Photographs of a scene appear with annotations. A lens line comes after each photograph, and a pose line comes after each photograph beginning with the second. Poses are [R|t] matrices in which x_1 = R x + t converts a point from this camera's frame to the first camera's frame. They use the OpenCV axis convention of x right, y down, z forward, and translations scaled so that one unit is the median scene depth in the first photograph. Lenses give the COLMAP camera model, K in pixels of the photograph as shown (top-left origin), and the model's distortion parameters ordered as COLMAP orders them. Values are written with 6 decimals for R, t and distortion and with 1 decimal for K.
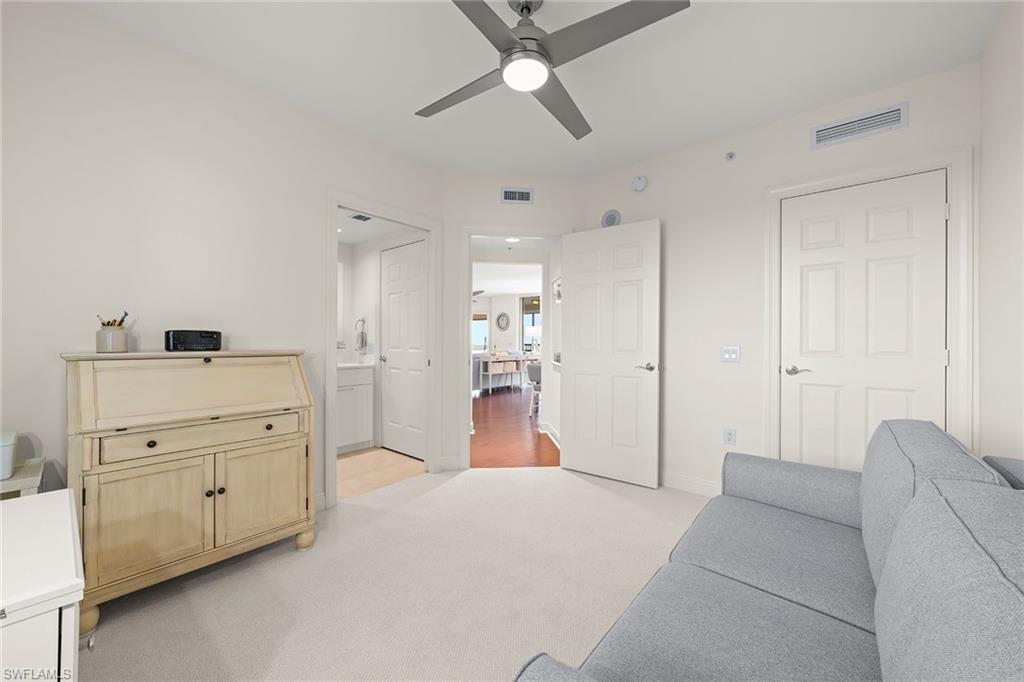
lens RADIAL K [[387.8, 0, 508.8], [0, 387.8, 340.1], [0, 0, 1]] dist [0.000200, -0.000057]
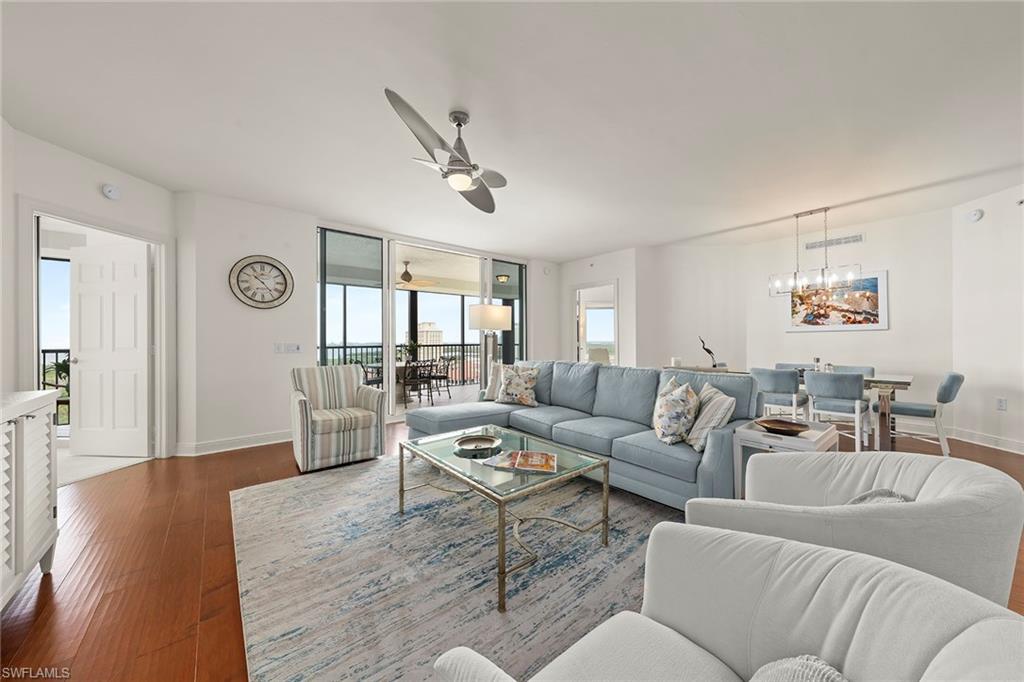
lens RADIAL K [[351.1, 0, 513.5], [0, 351.1, 340.1], [0, 0, 1]] dist [-0.000559, -0.000055]
pose [[0.165299, -0.005112, 0.986230, -0.398520], [0.002387, 0.999986, 0.004783, 0.002193], [-0.986241, 0.001563, 0.165309, 1.055542]]
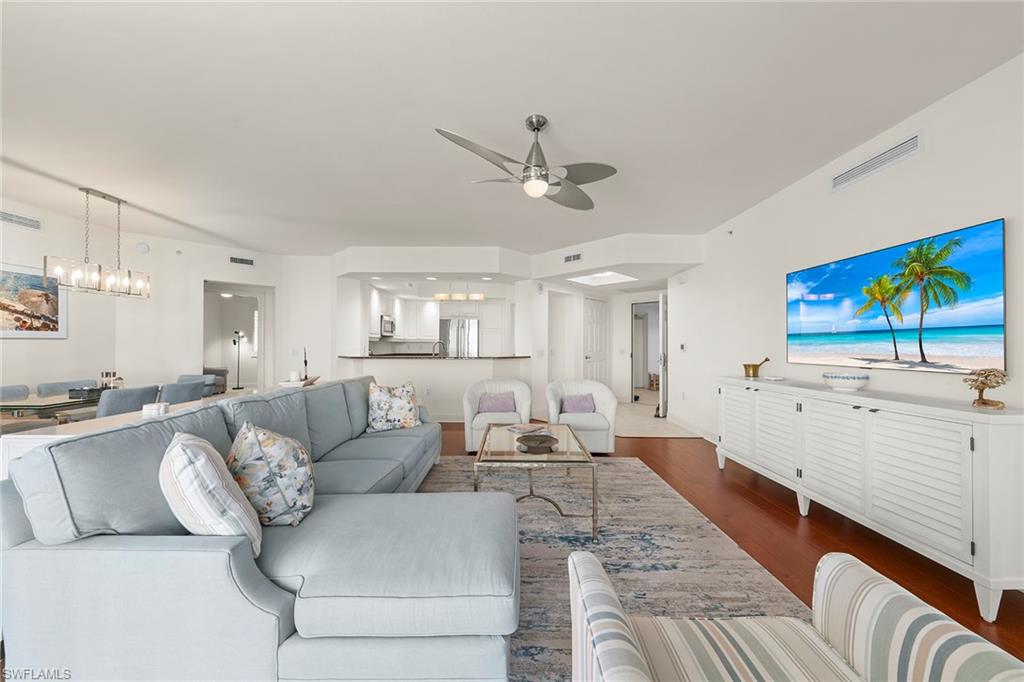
lens RADIAL K [[349.2, 0, 510.6], [0, 349.2, 343.3], [0, 0, 1]] dist [-0.001223, -0.000014]
pose [[-0.759350, -0.009394, -0.650614, 0.038874], [-0.003765, 0.999942, -0.010045, -0.000955], [0.650671, -0.005178, -0.759342, 1.321537]]
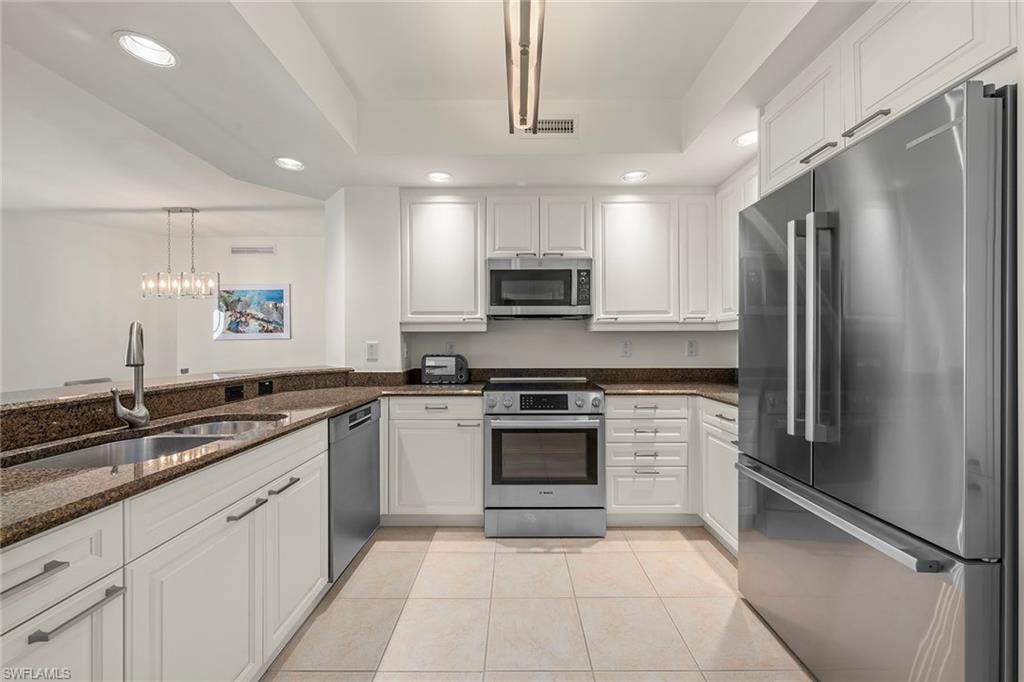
lens RADIAL K [[379.4, 0, 512.0], [0, 379.4, 341.0], [0, 0, 1]] dist [0.000369, -0.000052]
pose [[-0.646392, 0.002335, 0.763002, -0.485921], [-0.001212, 0.999991, -0.004088, -0.003535], [-0.763004, -0.003567, -0.646384, 0.730575]]
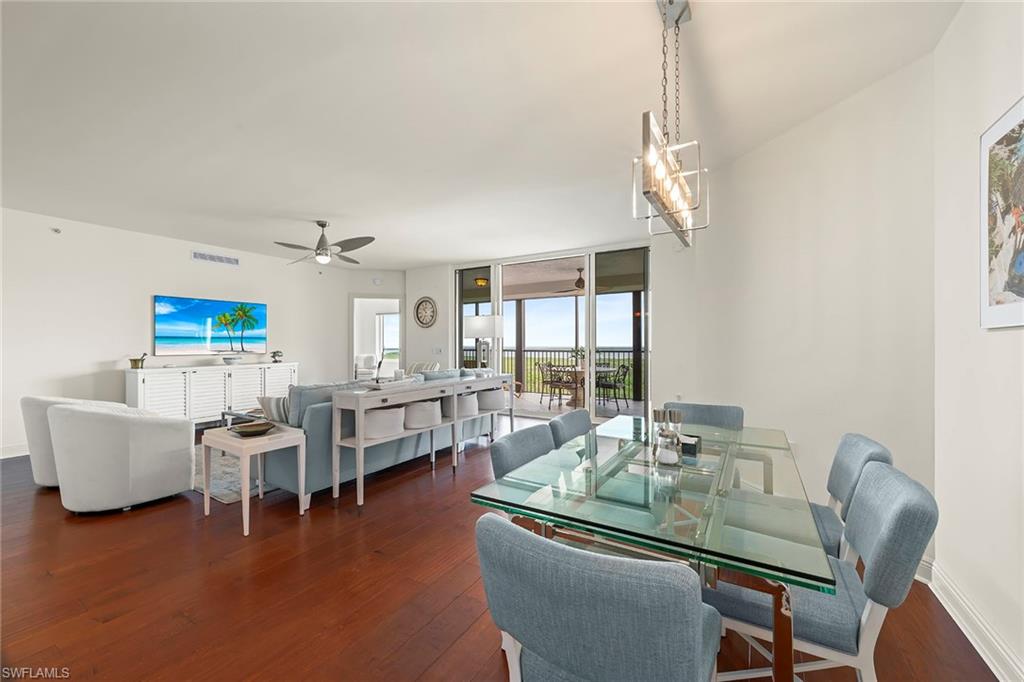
lens RADIAL K [[396.8, 0, 514.6], [0, 396.8, 345.1], [0, 0, 1]] dist [0.001877, 0.000055]
pose [[0.986327, -0.007708, 0.164619, 0.025179], [0.006669, 0.999954, 0.006863, -0.002593], [-0.164665, -0.005672, 0.986333, 0.565693]]
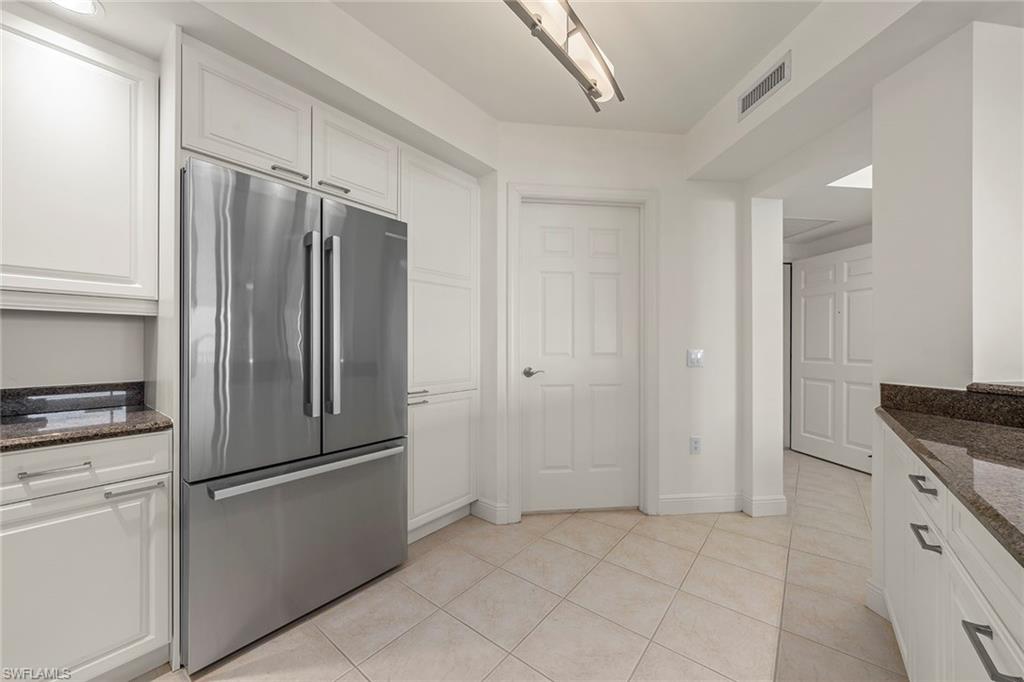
lens RADIAL K [[376.4, 0, 513.0], [0, 376.4, 345.9], [0, 0, 1]] dist [0.000320, -0.000021]
pose [[0.036699, -0.004319, -0.999317, -0.263733], [0.003081, 0.999986, -0.004209, 0.001602], [0.999322, -0.002925, 0.036712, 0.630155]]
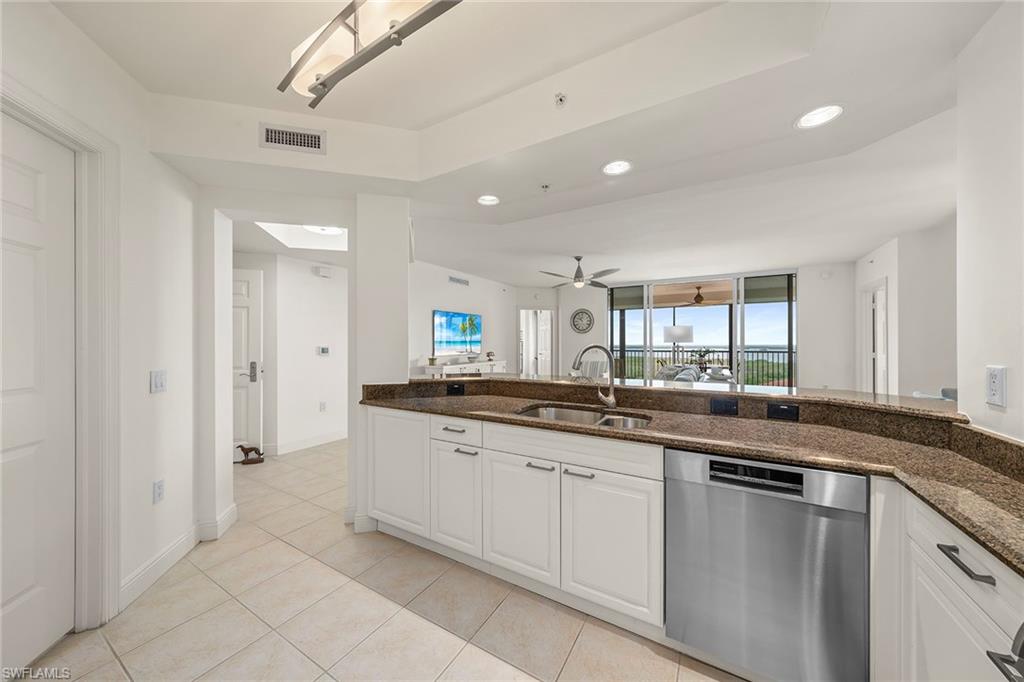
lens RADIAL K [[351.1, 0, 513.5], [0, 351.1, 340.1], [0, 0, 1]] dist [-0.000559, -0.000055]
pose [[0.984222, -0.003407, 0.176907, -0.372822], [0.004248, 0.999981, -0.004375, -0.013036], [-0.176888, 0.005058, 0.984218, 0.530927]]
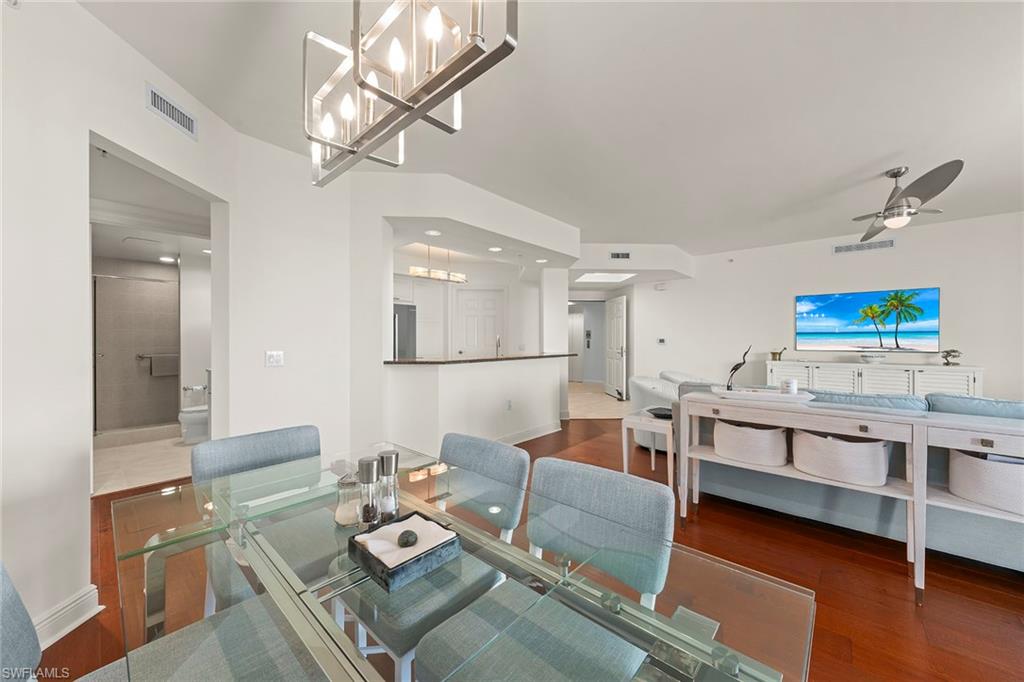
lens RADIAL K [[372.1, 0, 509.6], [0, 372.1, 340.0], [0, 0, 1]] dist [0.000607, 0.000076]
pose [[-0.028456, -0.001334, -0.999594, 0.228200], [0.003522, 0.999993, -0.001435, -0.003561], [0.999589, -0.003561, -0.028452, 0.777558]]
